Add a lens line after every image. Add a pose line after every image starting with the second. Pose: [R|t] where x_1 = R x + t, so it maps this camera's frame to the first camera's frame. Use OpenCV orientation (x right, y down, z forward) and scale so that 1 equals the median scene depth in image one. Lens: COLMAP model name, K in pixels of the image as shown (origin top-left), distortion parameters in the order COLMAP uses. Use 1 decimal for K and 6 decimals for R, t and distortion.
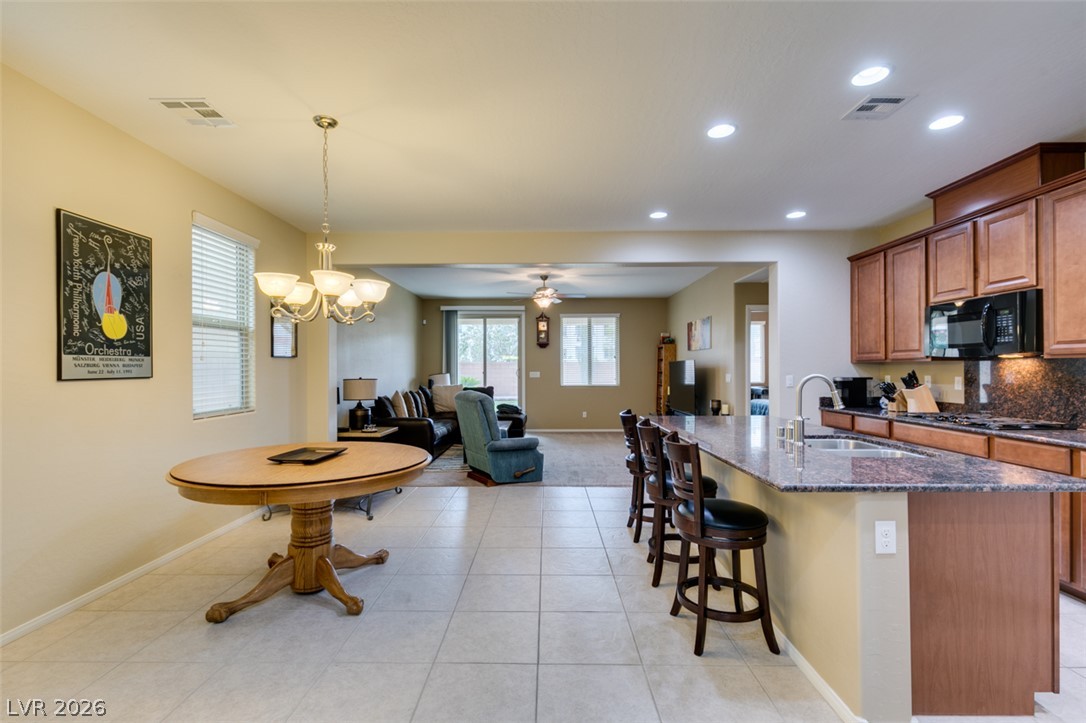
lens RADIAL K [[486.6, 0, 542.9], [0, 486.6, 365.0], [0, 0, 1]] dist [-0.000673, -0.000337]
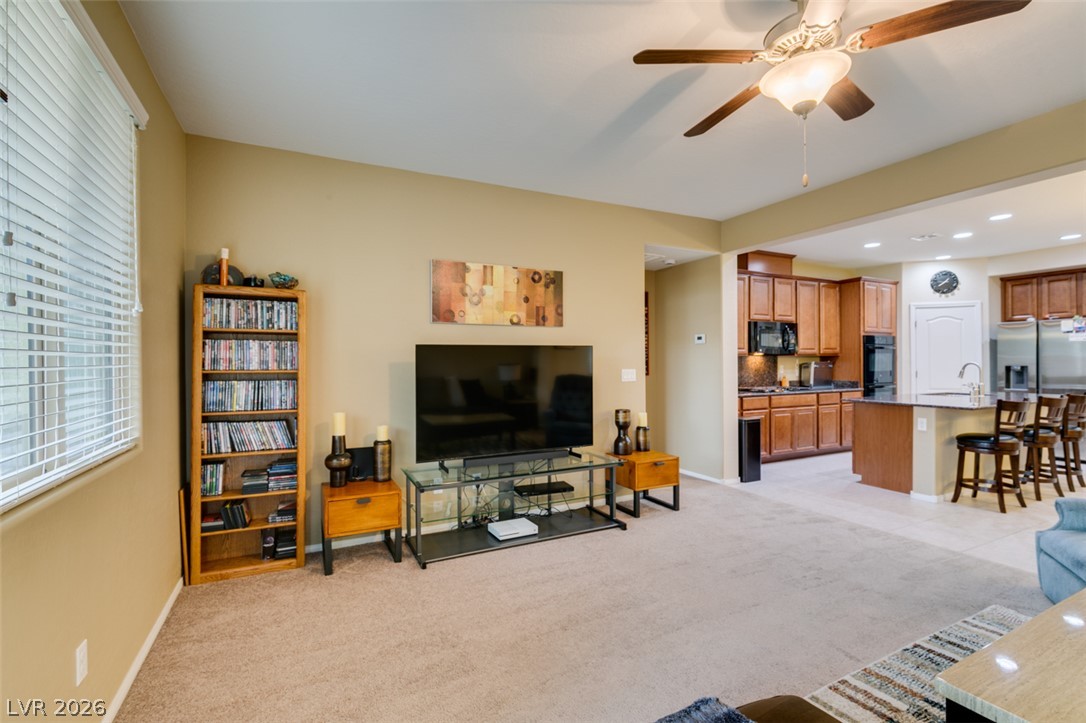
lens RADIAL K [[486.6, 0, 543.0], [0, 486.6, 359.3], [0, 0, 1]] dist [-0.000673, -0.000337]
pose [[-0.456976, 0.009747, 0.889425, -0.269261], [0.000149, 0.999941, -0.010881, 0.018168], [-0.889479, -0.004840, -0.456951, 2.137412]]
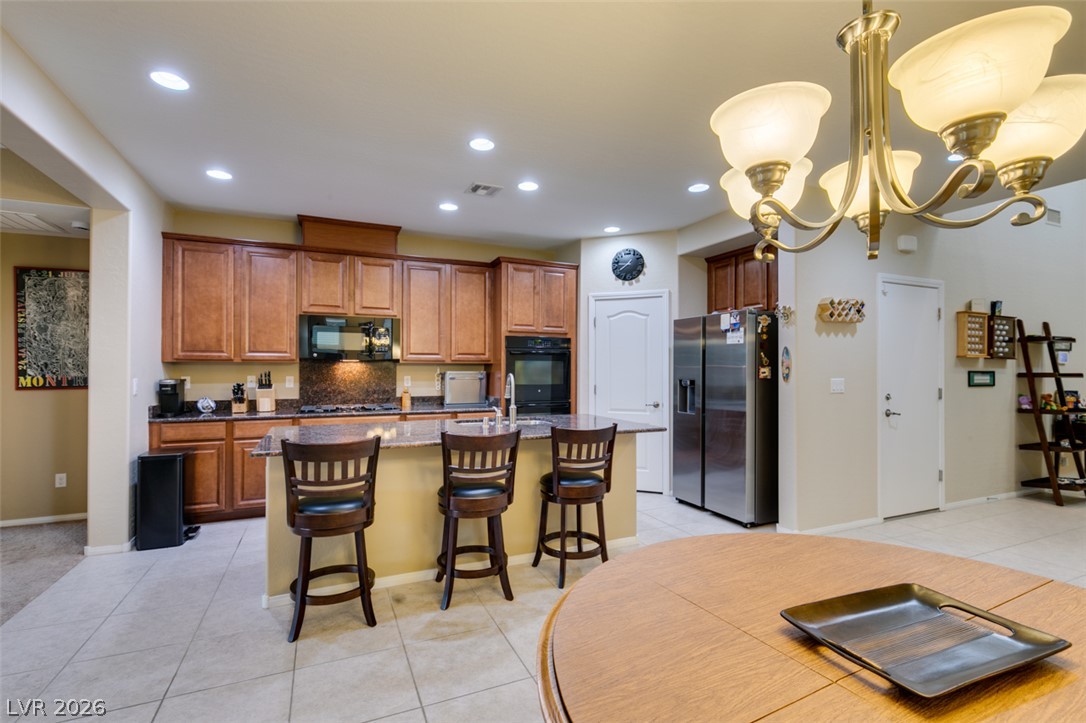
lens RADIAL K [[486.6, 0, 539.9], [0, 486.6, 367.1], [0, 0, 1]] dist [-0.000673, -0.000337]
pose [[-0.414624, 0.006068, 0.909973, -0.434655], [-0.008922, 0.999903, -0.010733, 0.009226], [-0.909949, -0.012569, -0.414529, 0.892146]]
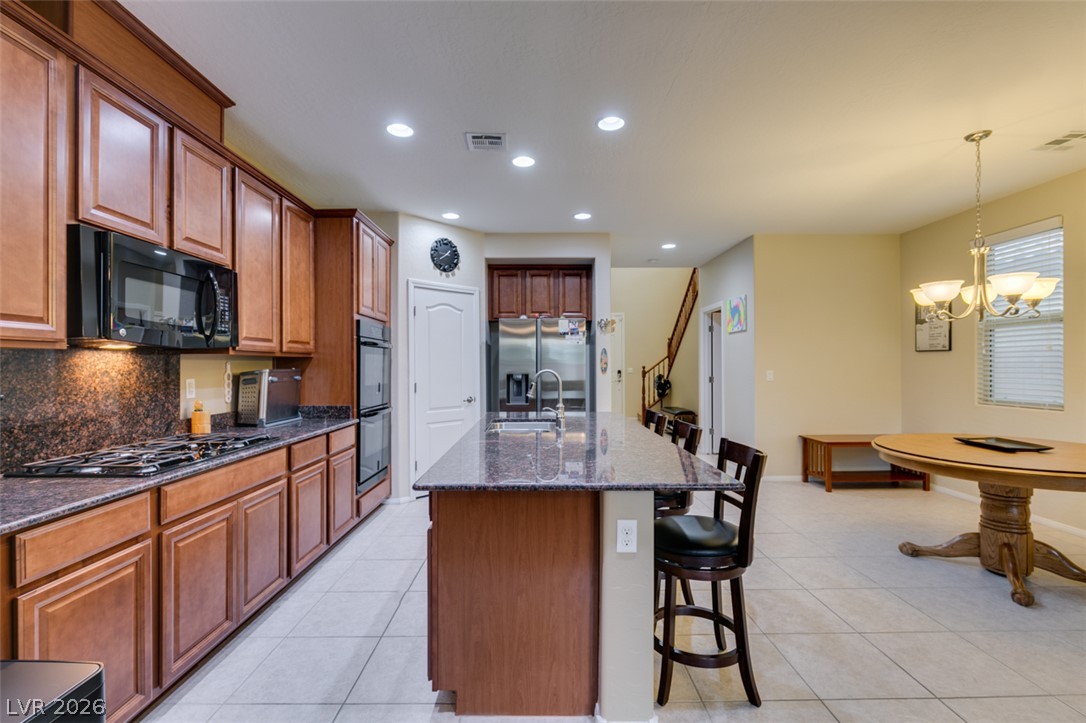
lens RADIAL K [[486.6, 0, 542.6], [0, 486.6, 364.2], [0, 0, 1]] dist [-0.000673, -0.000337]
pose [[-0.999792, 0.004347, -0.019904, 0.356591], [0.004553, 0.999936, -0.010320, 0.010750], [0.019858, -0.010408, -0.999749, 1.341537]]
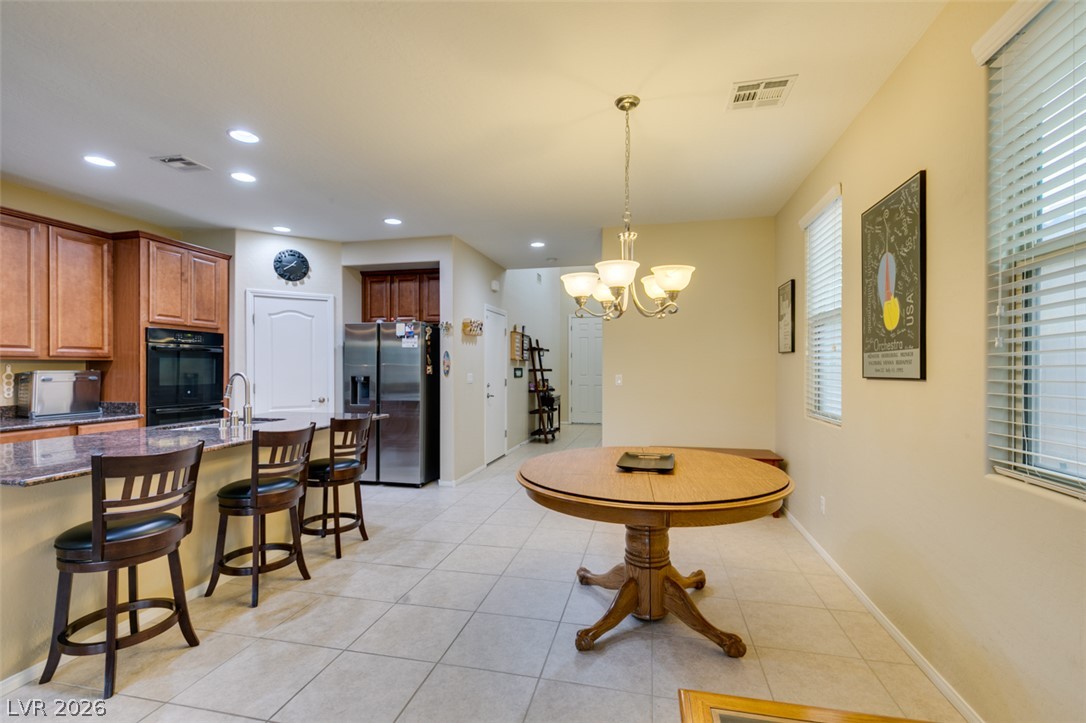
lens RADIAL K [[486.6, 0, 545.2], [0, 486.6, 368.0], [0, 0, 1]] dist [-0.000673, -0.000337]
pose [[-0.978435, 0.001759, 0.206548, -0.315336], [0.000233, 0.999973, -0.007410, 0.010512], [-0.206555, -0.007202, -0.978408, 1.267411]]
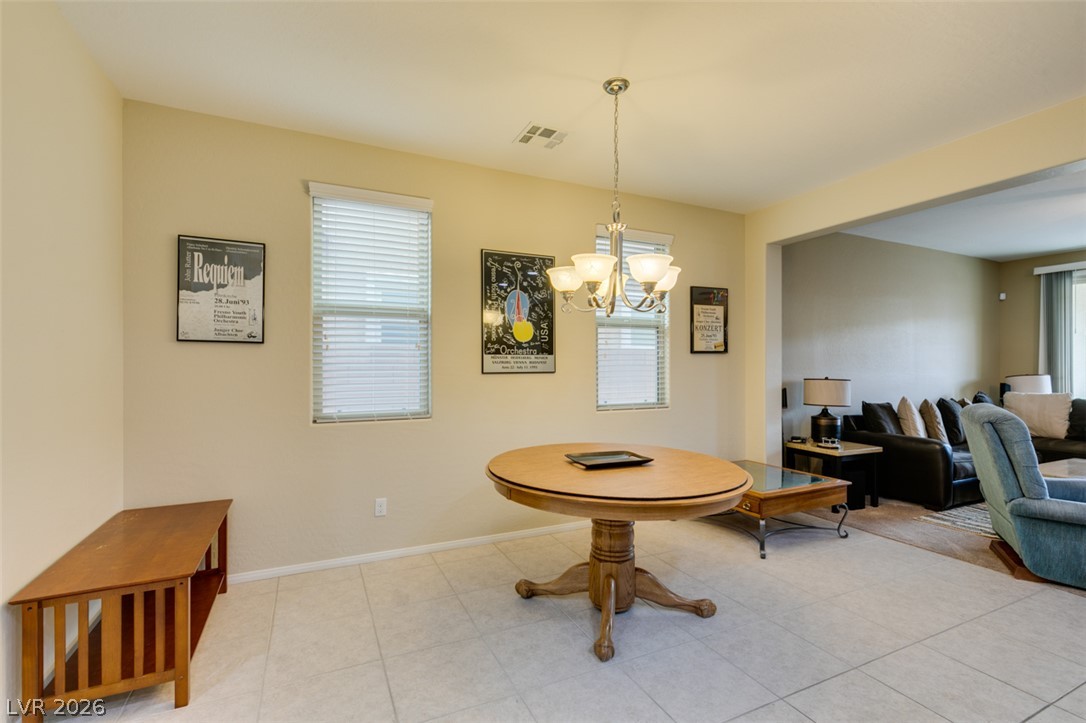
lens RADIAL K [[486.6, 0, 538.8], [0, 486.6, 364.8], [0, 0, 1]] dist [-0.000673, -0.000337]
pose [[0.429942, 0.000929, -0.902856, 0.190492], [0.003148, 0.999992, 0.002528, 0.002689], [0.902851, -0.003929, 0.429936, 0.322038]]
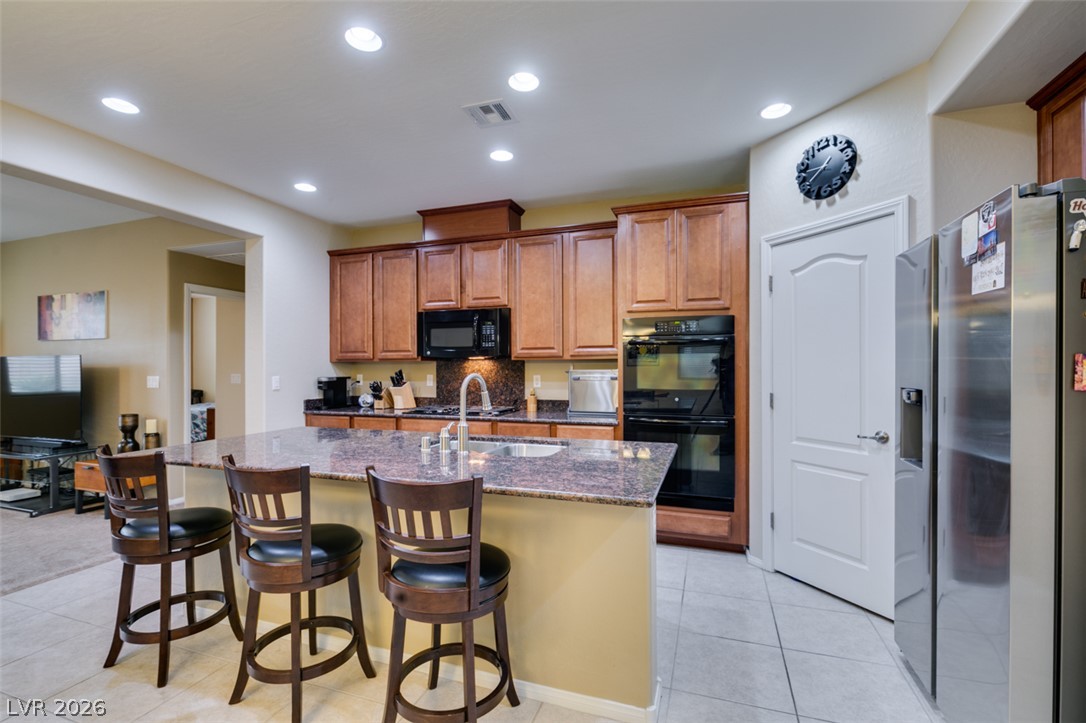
lens RADIAL K [[486.6, 0, 541.0], [0, 486.6, 366.1], [0, 0, 1]] dist [-0.000673, -0.000337]
pose [[0.328653, 0.001343, 0.944450, -0.156862], [-0.004417, 0.999990, 0.000116, 0.002241], [-0.944440, -0.004210, 0.328656, 0.344290]]
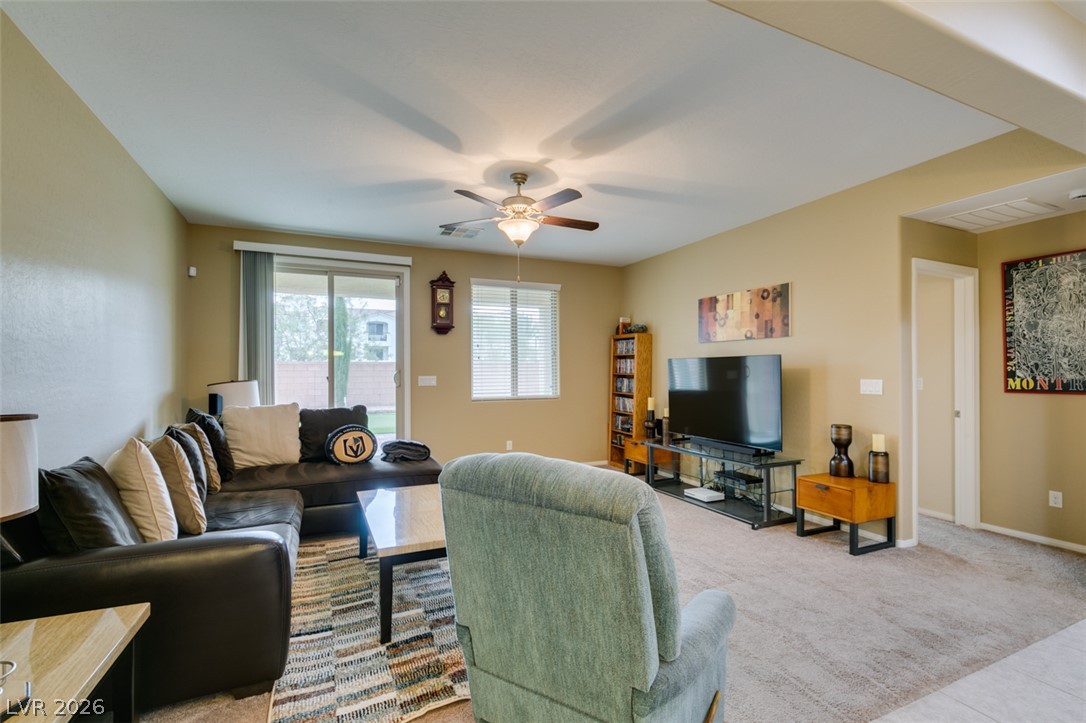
lens RADIAL K [[486.6, 0, 540.1], [0, 486.6, 371.5], [0, 0, 1]] dist [-0.000673, -0.000337]
pose [[0.905075, -0.000765, 0.425252, -0.315933], [-0.002891, 0.999964, 0.007952, 0.009275], [-0.425243, -0.008426, 0.905040, 0.975582]]
